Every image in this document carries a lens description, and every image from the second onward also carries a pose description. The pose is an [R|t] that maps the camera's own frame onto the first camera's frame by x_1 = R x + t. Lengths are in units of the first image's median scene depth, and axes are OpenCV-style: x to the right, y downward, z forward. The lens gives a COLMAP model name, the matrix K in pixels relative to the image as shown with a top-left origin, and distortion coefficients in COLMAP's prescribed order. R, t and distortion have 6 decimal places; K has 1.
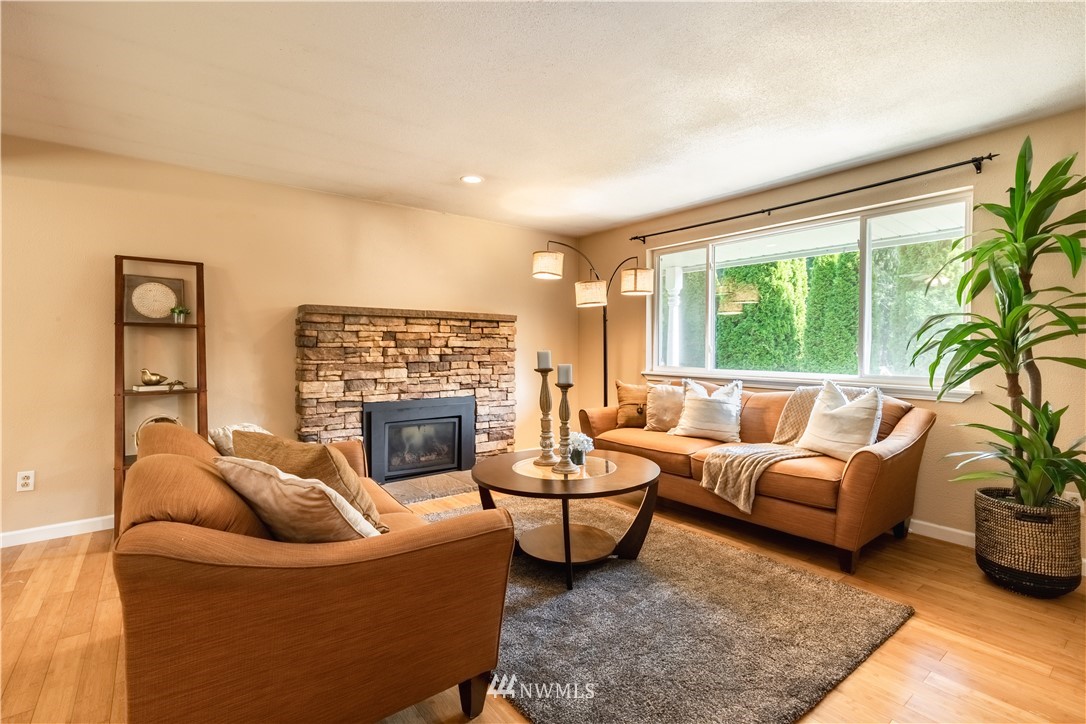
lens RADIAL K [[500.4, 0, 542.7], [0, 500.4, 345.5], [0, 0, 1]] dist [0.000652, 0.000131]
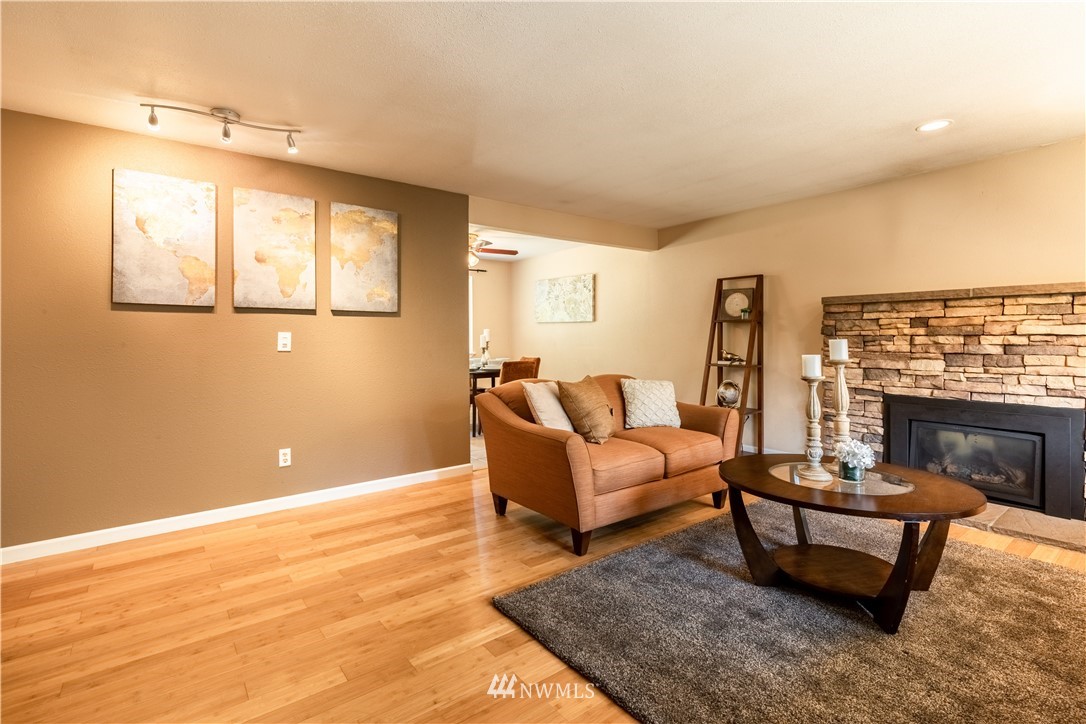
lens RADIAL K [[504.3, 0, 543.2], [0, 504.3, 334.5], [0, 0, 1]] dist [0.000358, 0.000128]
pose [[-0.002636, -0.006870, -0.999973, 0.592513], [0.002688, 0.999973, -0.006877, 0.006631], [0.999993, -0.002706, -0.002618, 0.341297]]
